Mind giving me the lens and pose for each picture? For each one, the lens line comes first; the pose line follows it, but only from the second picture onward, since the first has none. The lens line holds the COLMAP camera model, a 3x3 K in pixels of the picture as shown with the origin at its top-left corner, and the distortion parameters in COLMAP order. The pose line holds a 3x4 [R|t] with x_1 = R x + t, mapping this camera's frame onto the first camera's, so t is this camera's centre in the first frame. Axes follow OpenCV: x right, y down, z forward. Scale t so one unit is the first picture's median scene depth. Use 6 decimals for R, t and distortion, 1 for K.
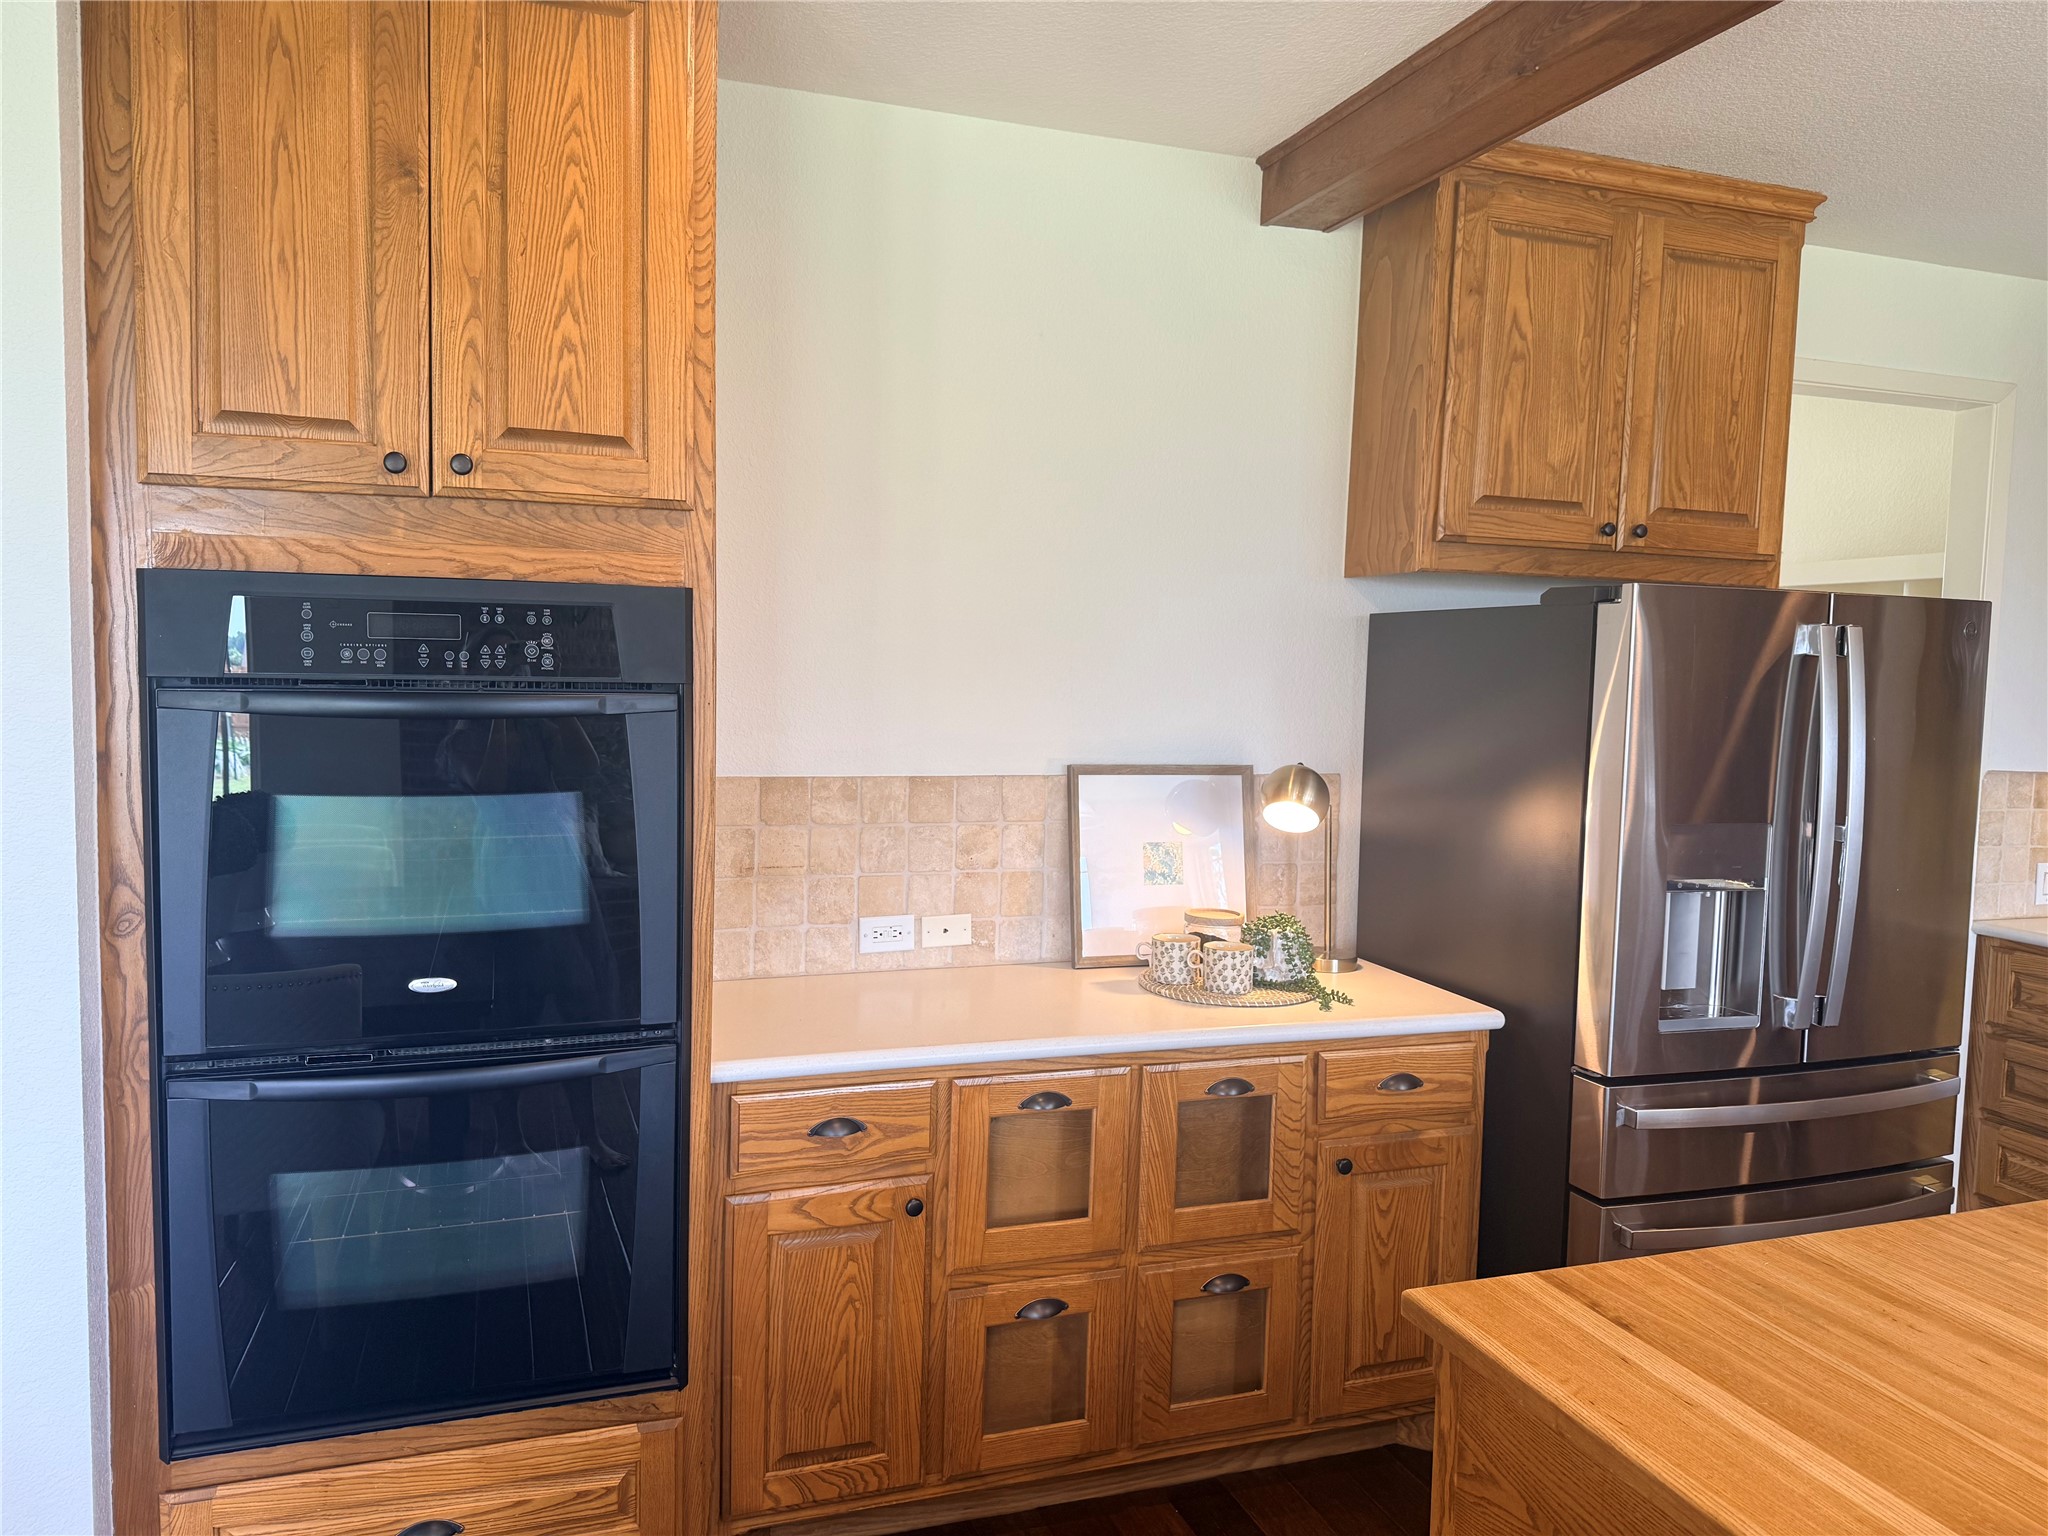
lens RADIAL K [[1397.8, 0, 1024.0], [0, 1397.8, 768.0], [0, 0, 1]] dist [0.089142, -0.144491]
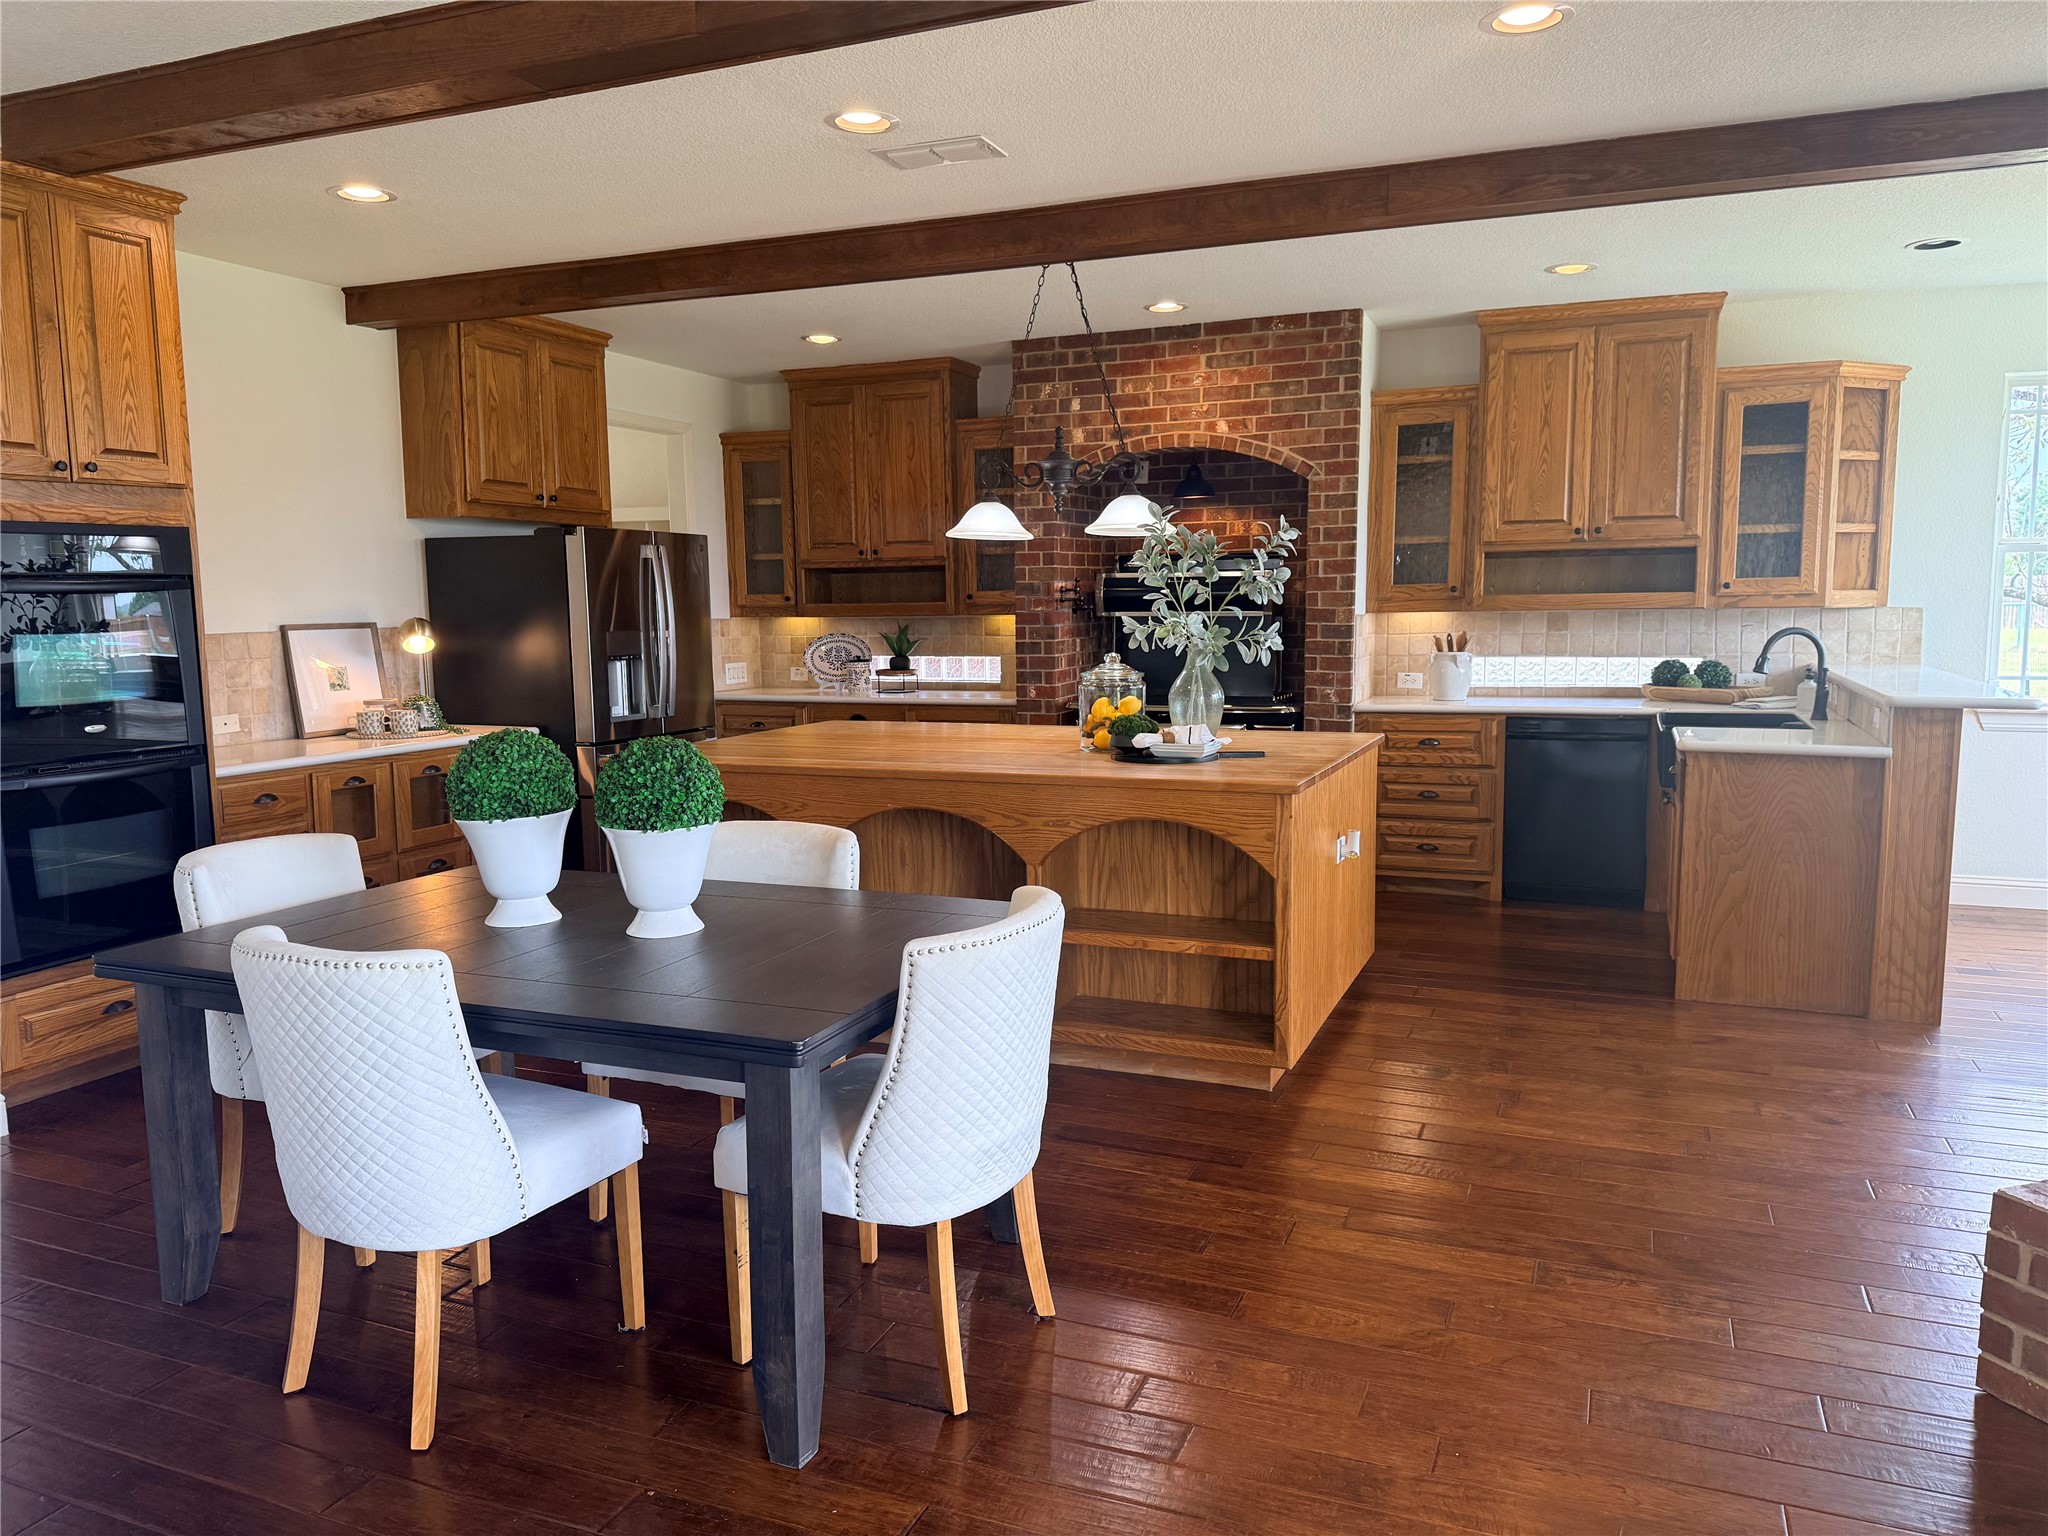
lens RADIAL K [[1428.2, 0, 1024.0], [0, 1428.2, 768.0], [0, 0, 1]] dist [0.005614, -0.001459]
pose [[0.653030, -0.120711, 0.747651, -0.733592], [0.079217, 0.992688, 0.091081, 0.087238], [-0.753178, -0.000252, 0.657817, -0.893825]]
